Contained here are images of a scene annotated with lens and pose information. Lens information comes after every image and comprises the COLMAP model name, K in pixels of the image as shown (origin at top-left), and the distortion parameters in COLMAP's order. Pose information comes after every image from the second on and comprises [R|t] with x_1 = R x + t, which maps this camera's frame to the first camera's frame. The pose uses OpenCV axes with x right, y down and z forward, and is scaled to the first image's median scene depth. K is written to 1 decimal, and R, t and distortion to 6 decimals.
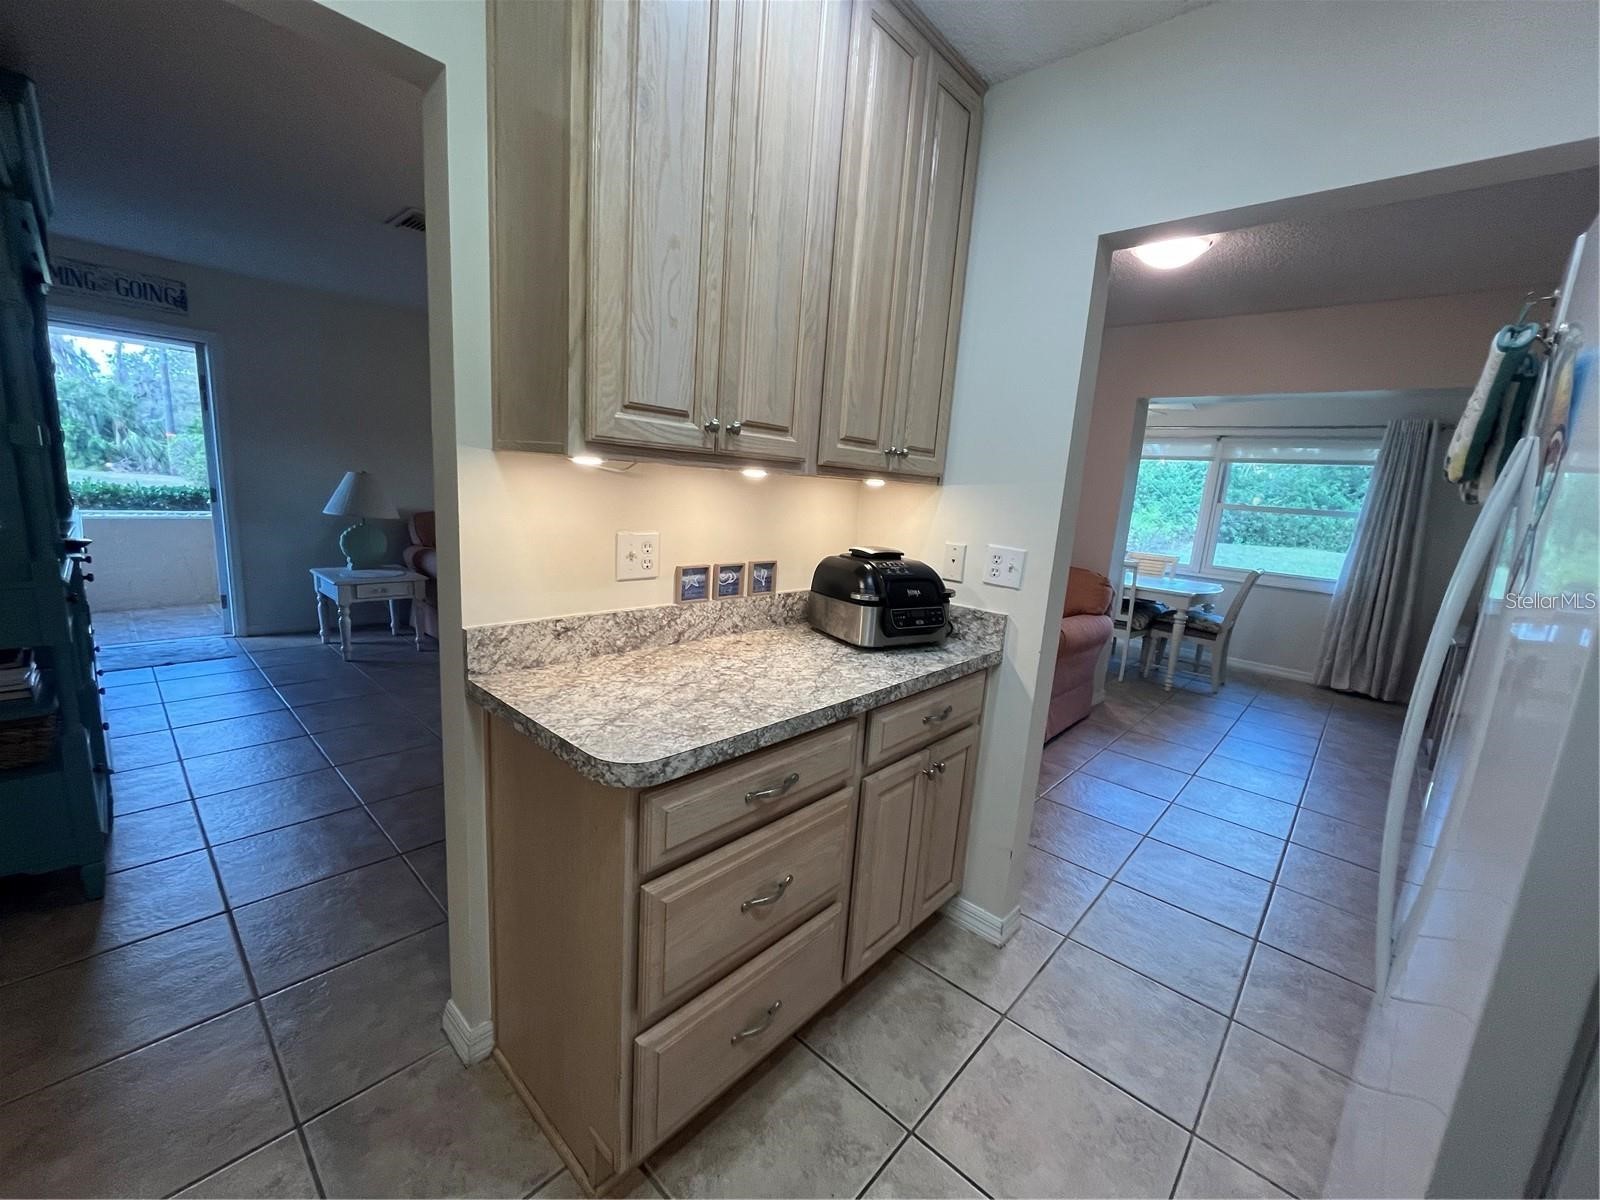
lens RADIAL K [[645.4, 0, 798.2], [0, 645.4, 606.7], [0, 0, 1]] dist [-0.001910, -0.000422]
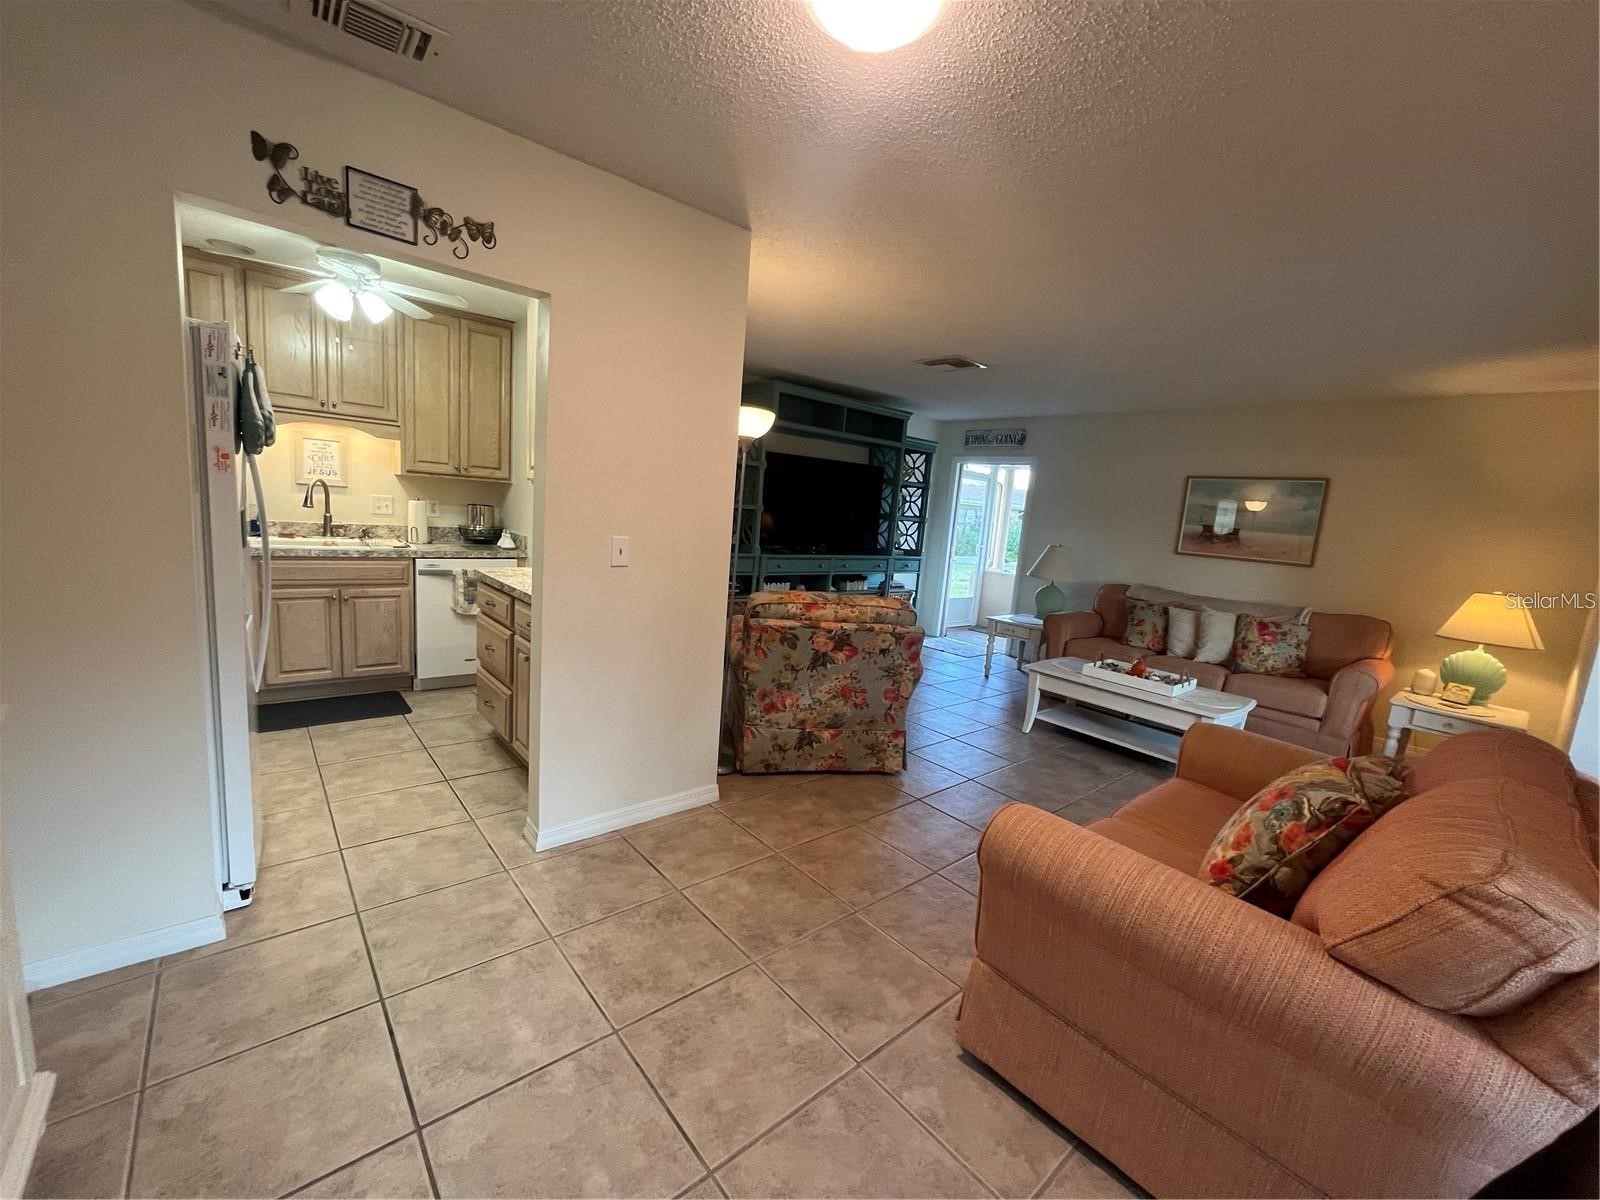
lens RADIAL K [[645.4, 0, 800.1], [0, 645.4, 604.6], [0, 0, 1]] dist [-0.001910, -0.000422]
pose [[-0.112183, 0.075103, -0.990845, 2.042851], [-0.272818, 0.956494, 0.103387, -0.278153], [0.955503, 0.281919, -0.086813, 2.058852]]
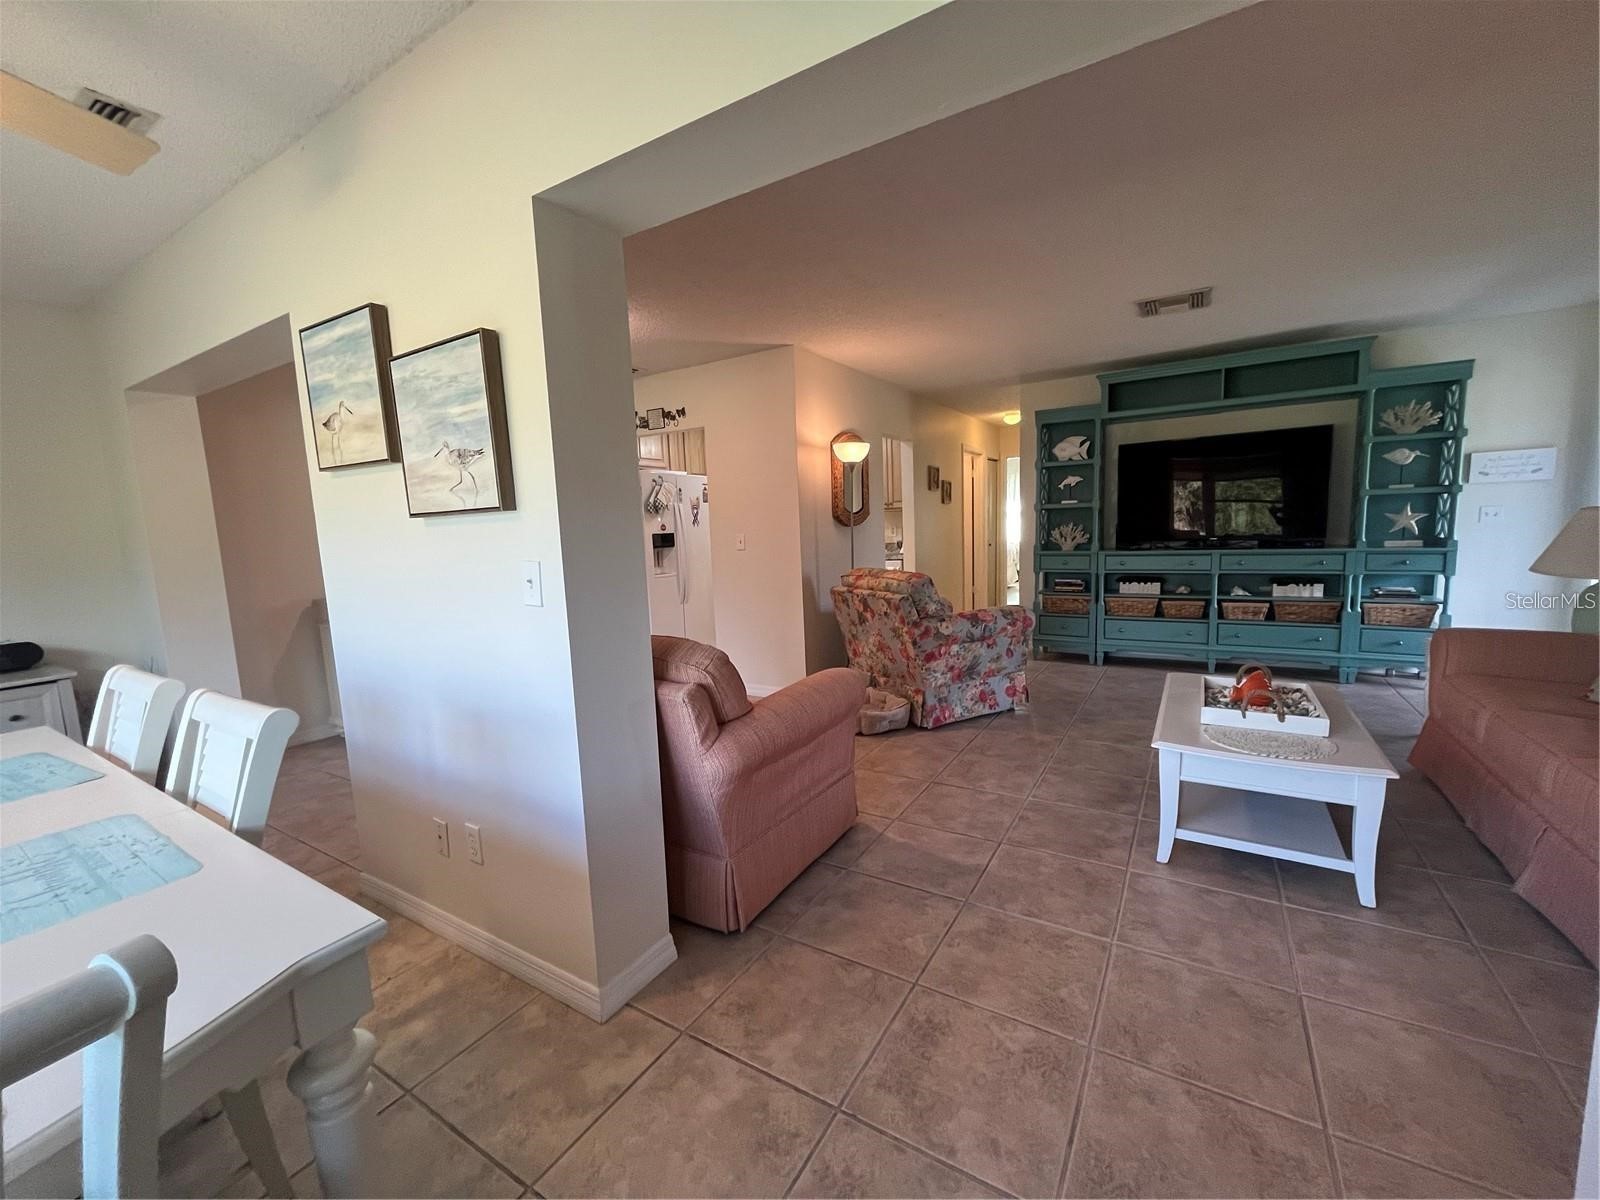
lens RADIAL K [[645.4, 0, 804.5], [0, 645.4, 603.7], [0, 0, 1]] dist [-0.001910, -0.000422]
pose [[-0.981339, -0.008347, -0.192103, 0.694808], [-0.064989, 0.954664, 0.290505, -0.783439], [0.180969, 0.297569, -0.937392, 4.656621]]
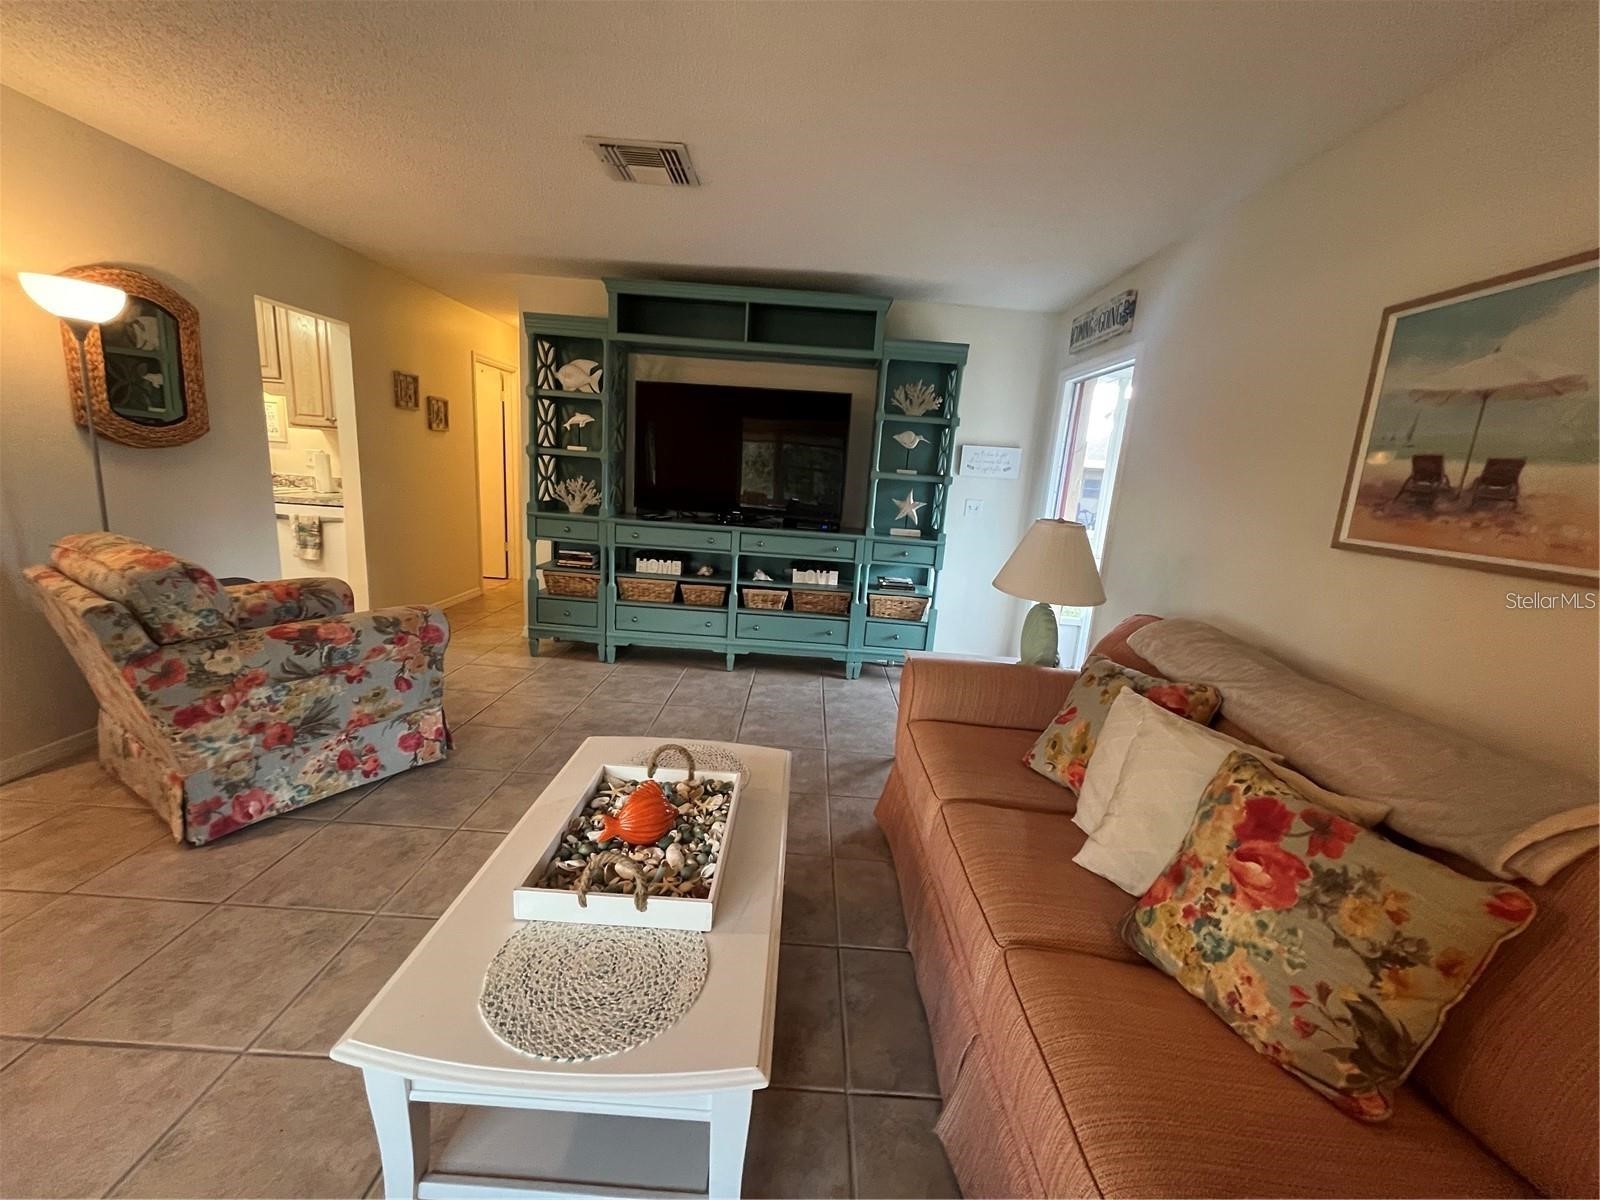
lens RADIAL K [[645.4, 0, 803.8], [0, 645.4, 604.6], [0, 0, 1]] dist [-0.001910, -0.000422]
pose [[-0.734954, 0.020656, -0.677802, -0.357896], [-0.243823, 0.924640, 0.292561, -0.795008], [0.632766, 0.380283, -0.674531, 4.022249]]
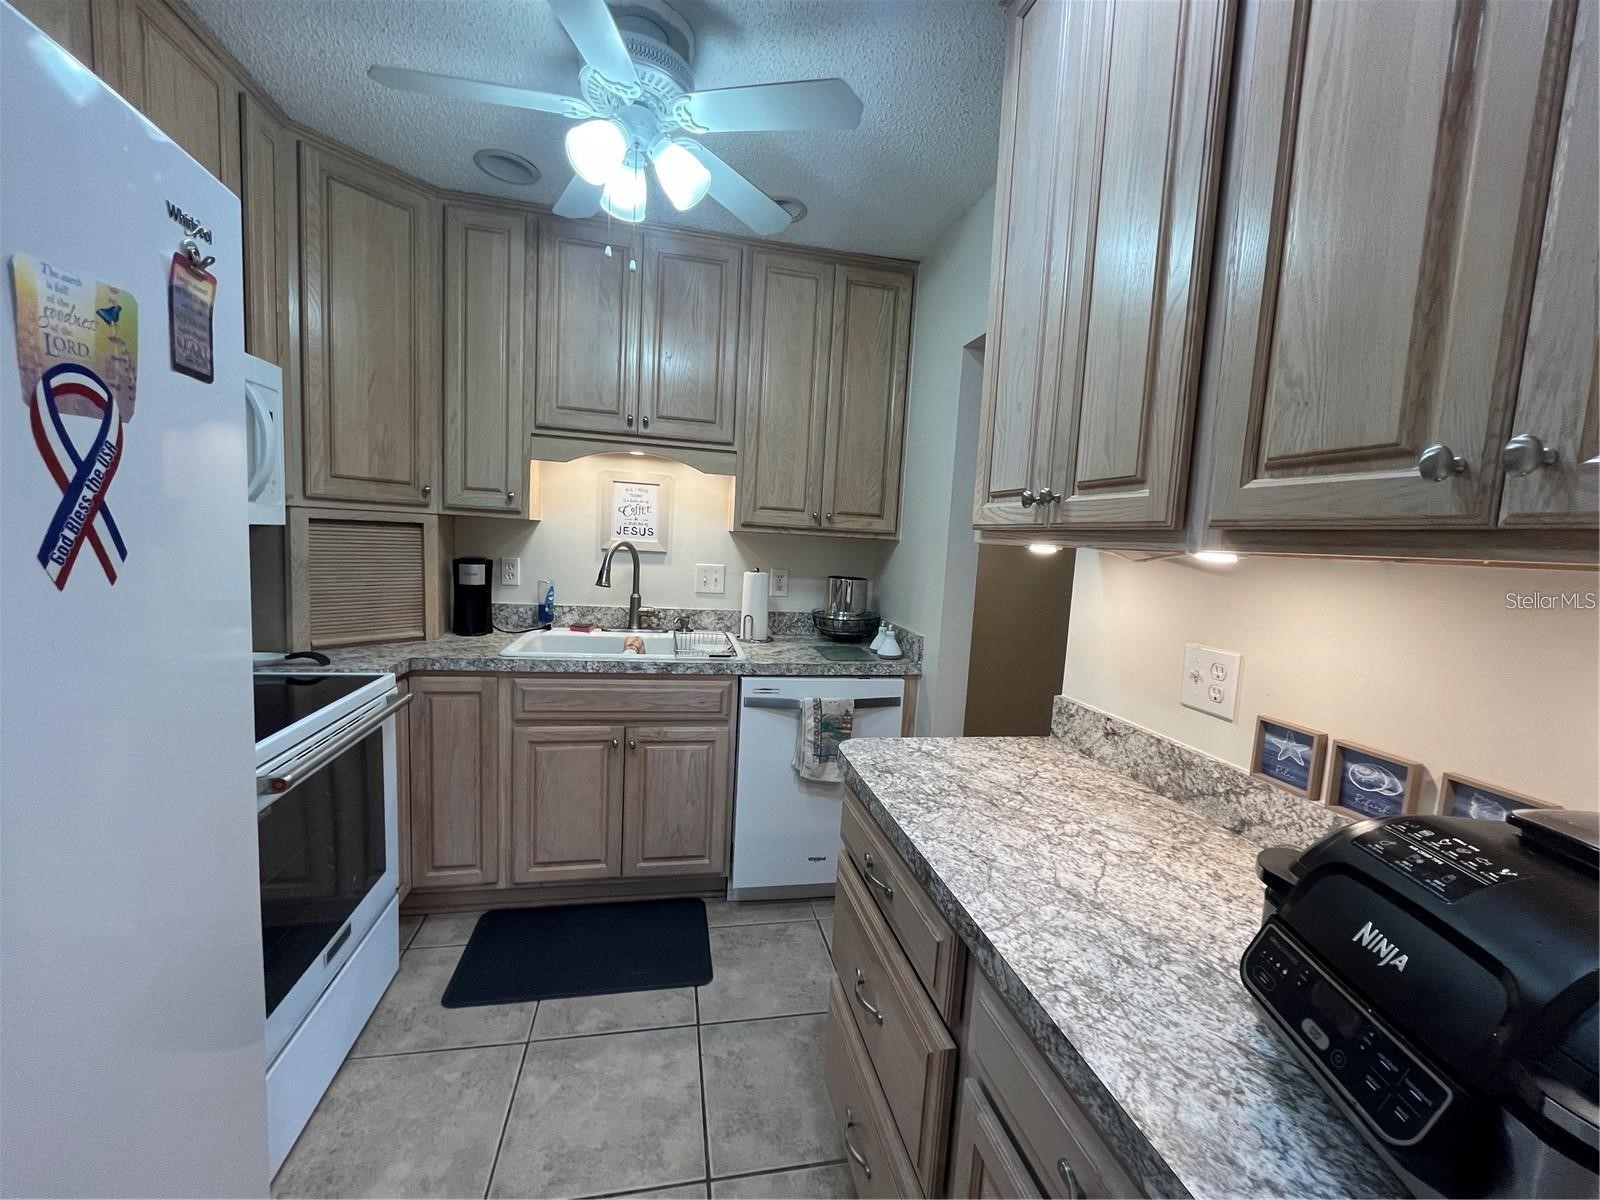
lens RADIAL K [[645.4, 0, 801.4], [0, 645.4, 604.1], [0, 0, 1]] dist [-0.001910, -0.000422]
pose [[-0.576457, -0.018119, -0.816927, 0.665341], [-0.246993, 0.956852, 0.153066, -0.173113], [0.778905, 0.290011, -0.556059, 1.115794]]
